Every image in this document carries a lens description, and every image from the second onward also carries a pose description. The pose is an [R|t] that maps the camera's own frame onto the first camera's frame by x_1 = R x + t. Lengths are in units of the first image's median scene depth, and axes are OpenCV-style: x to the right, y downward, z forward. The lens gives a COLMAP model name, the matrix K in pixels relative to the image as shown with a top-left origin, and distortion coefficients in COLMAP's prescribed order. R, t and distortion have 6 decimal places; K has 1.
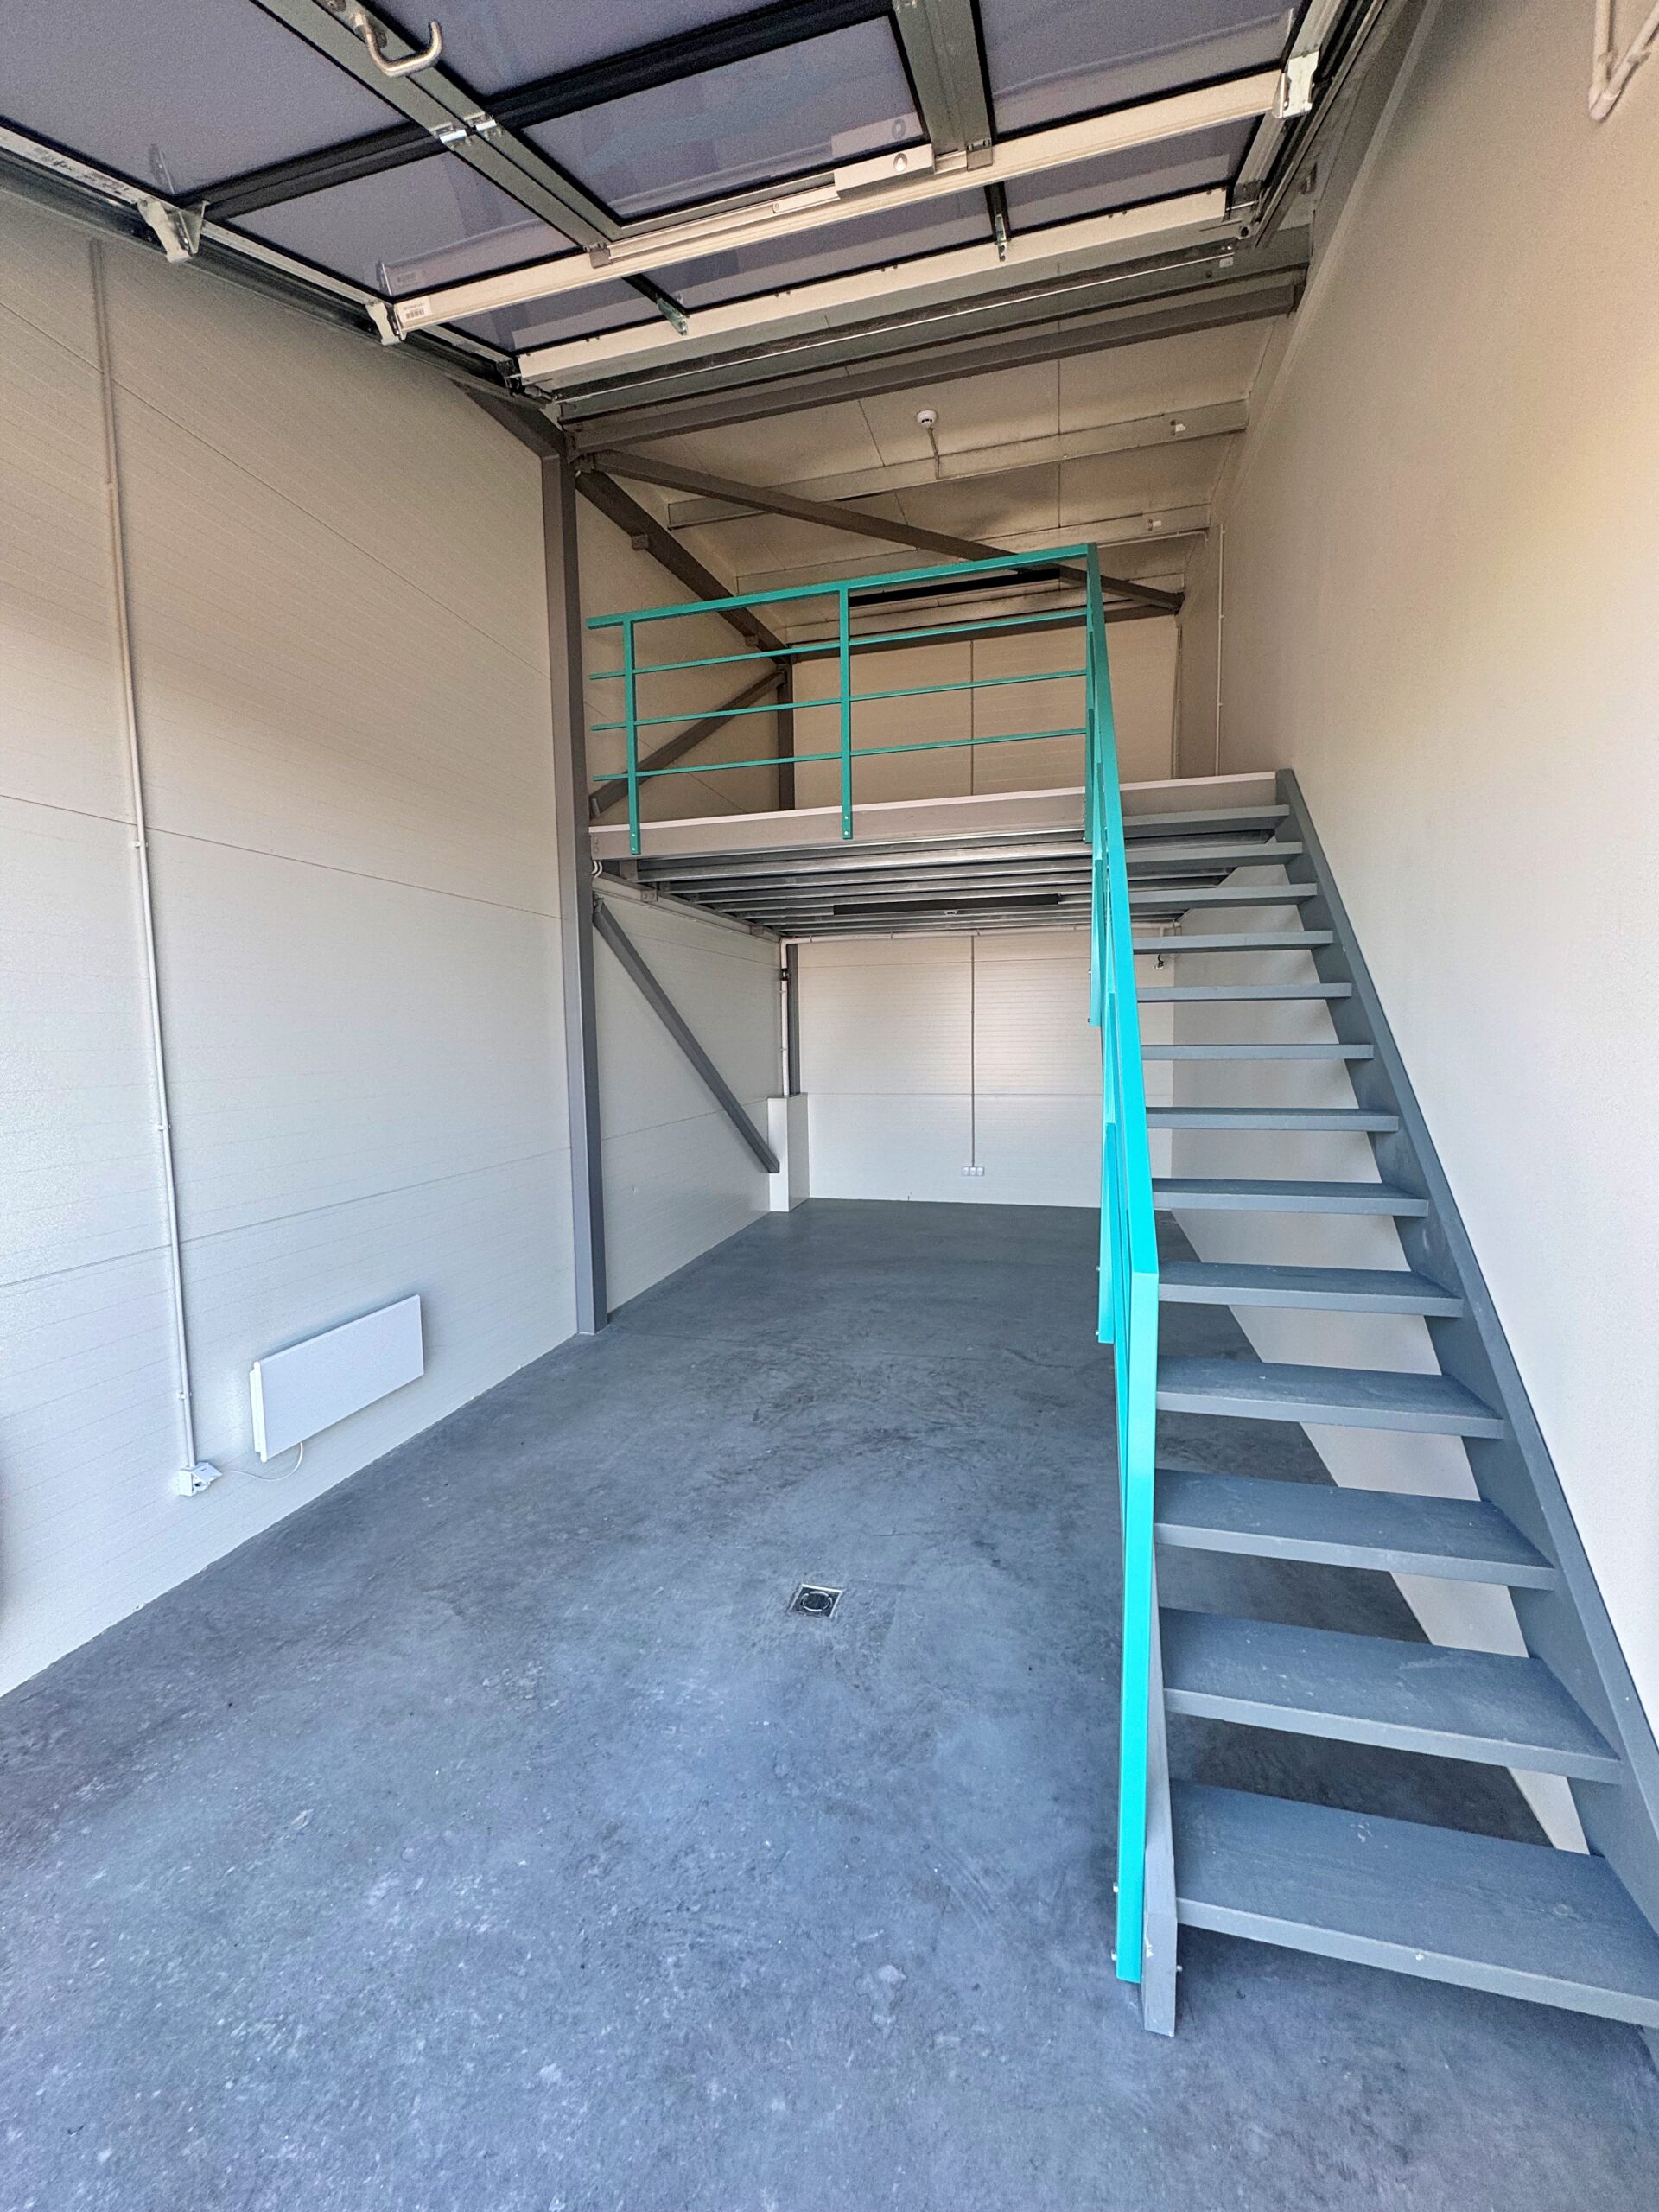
lens RADIAL K [[887.1, 0, 829.5], [0, 887.1, 1106.0], [0, 0, 1]] dist [-0.000241, 0.000063]
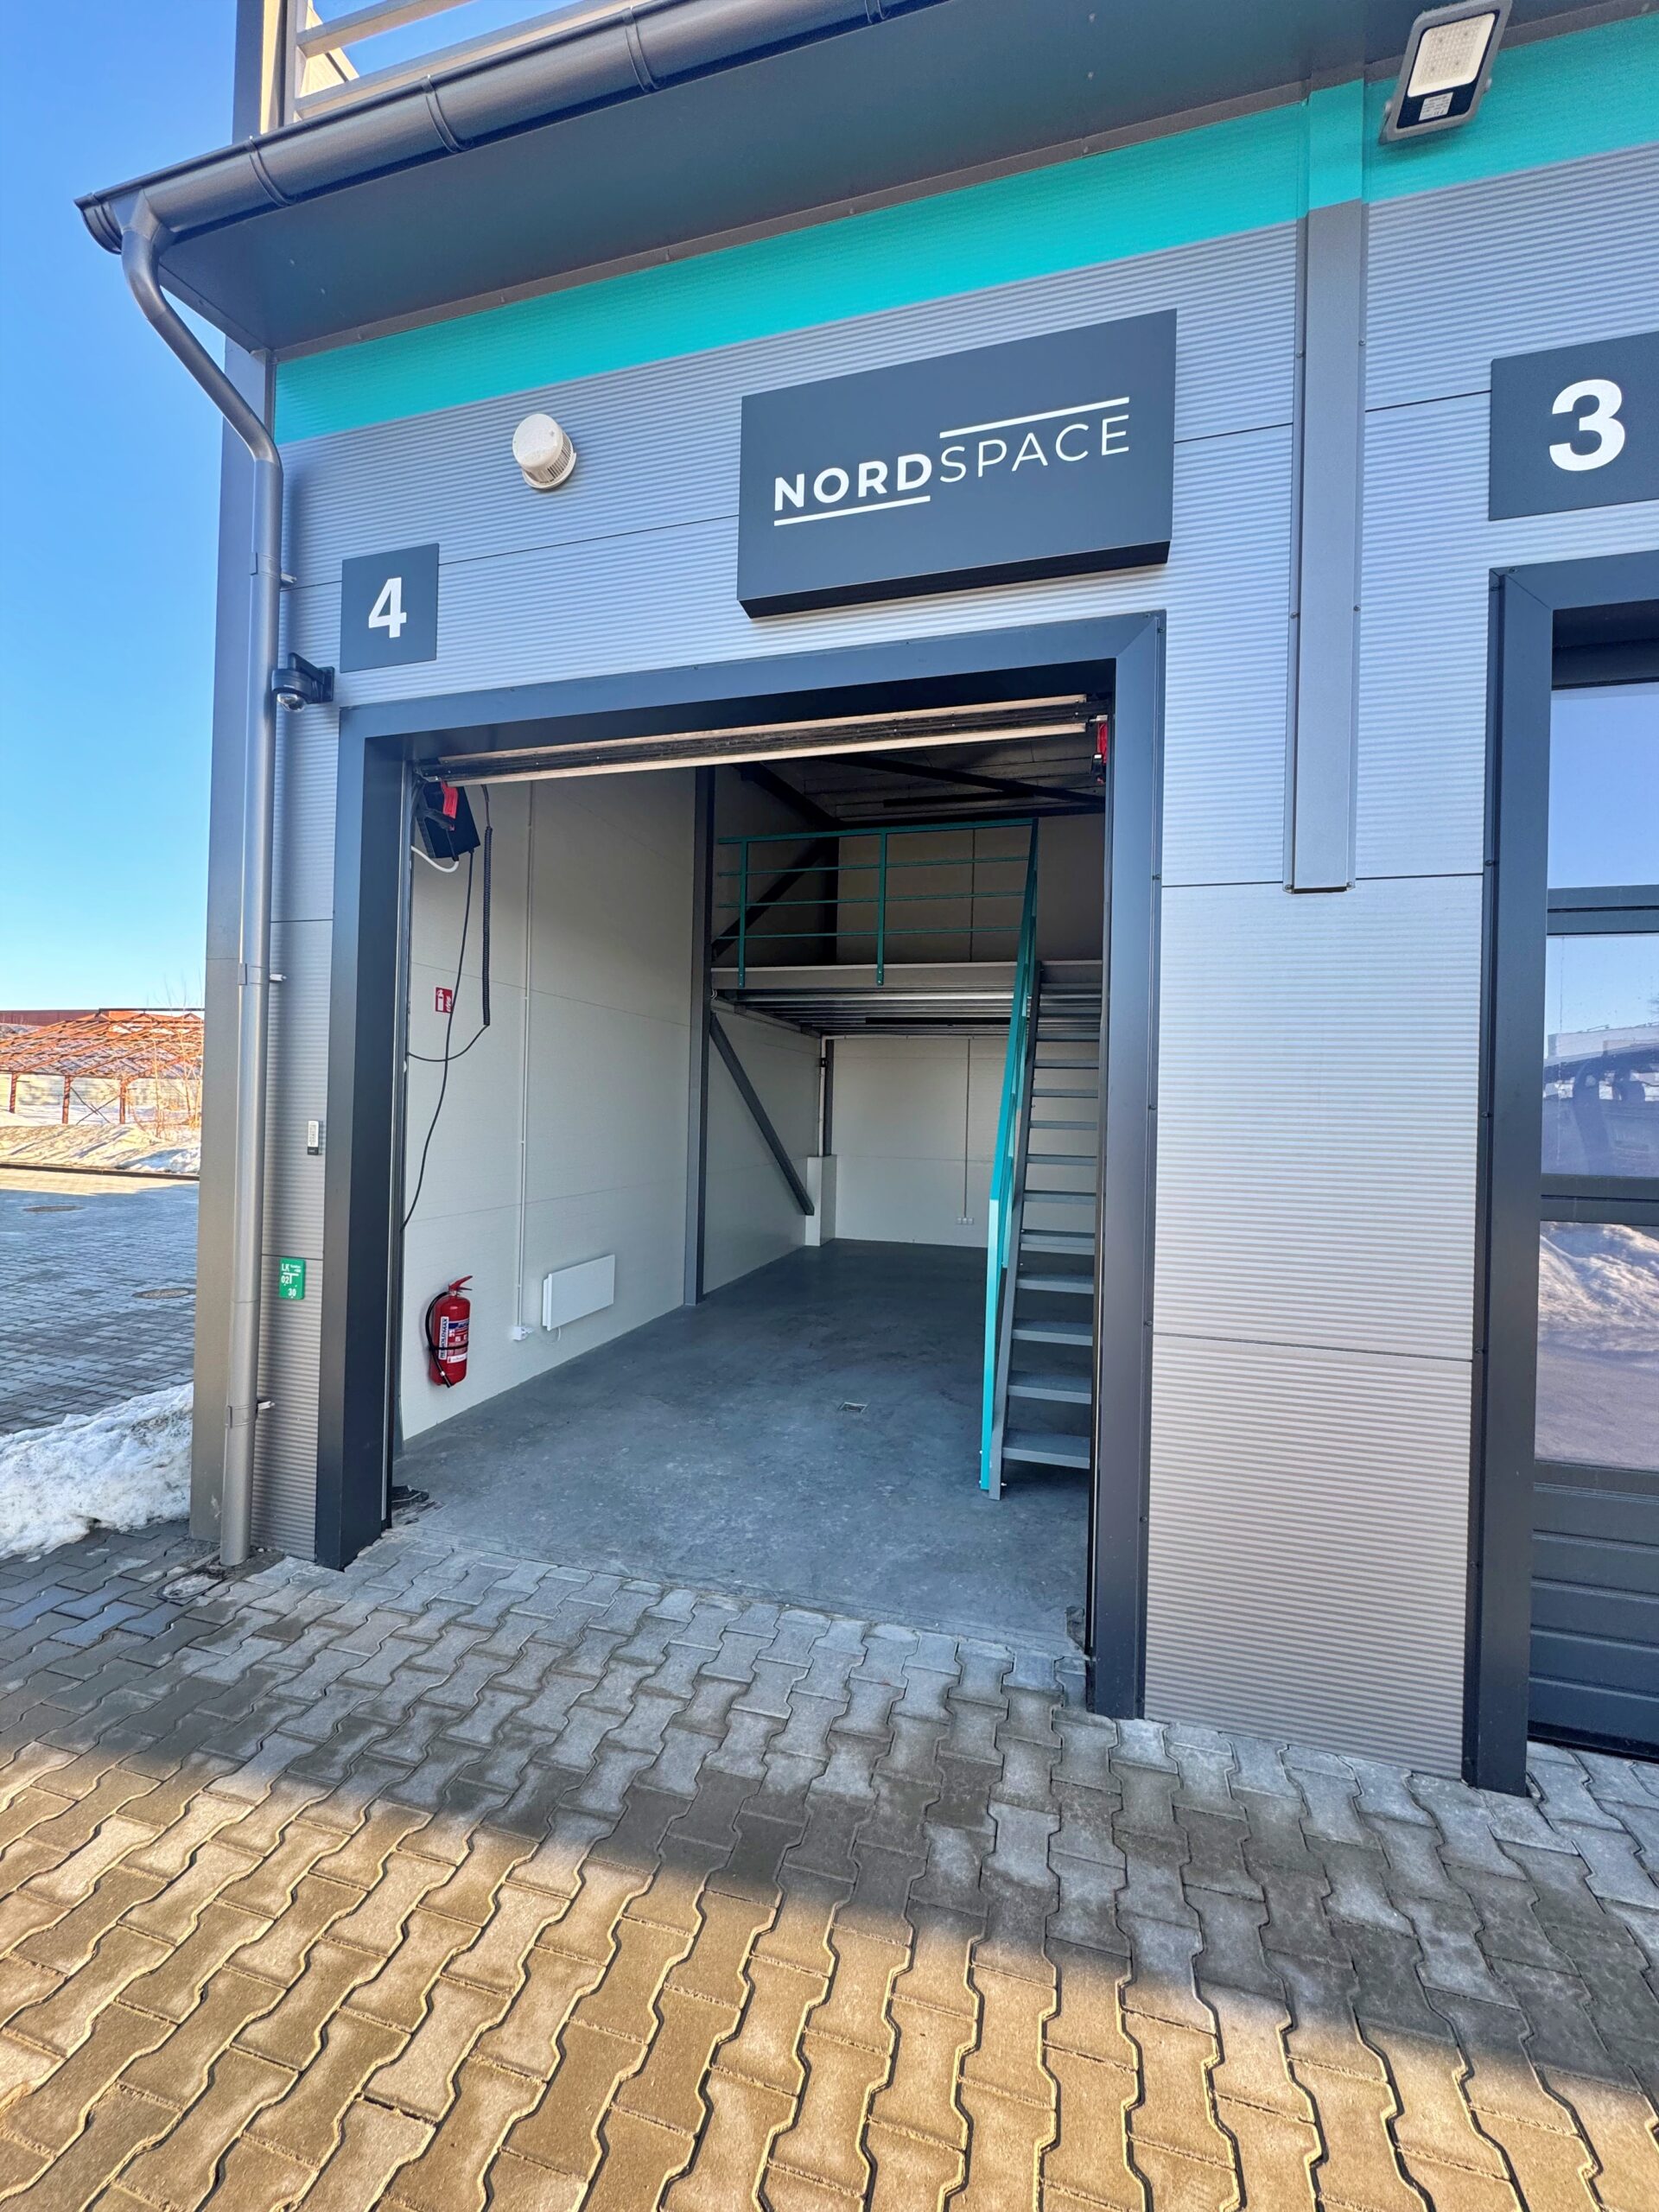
lens RADIAL K [[887.1, 0, 829.5], [0, 887.1, 1106.0], [0, 0, 1]] dist [-0.000241, 0.000063]
pose [[0.999118, 0.038898, -0.015814, -0.031781], [-0.040116, 0.995498, -0.085869, 0.044595], [0.012403, 0.086428, 0.996181, -0.490089]]
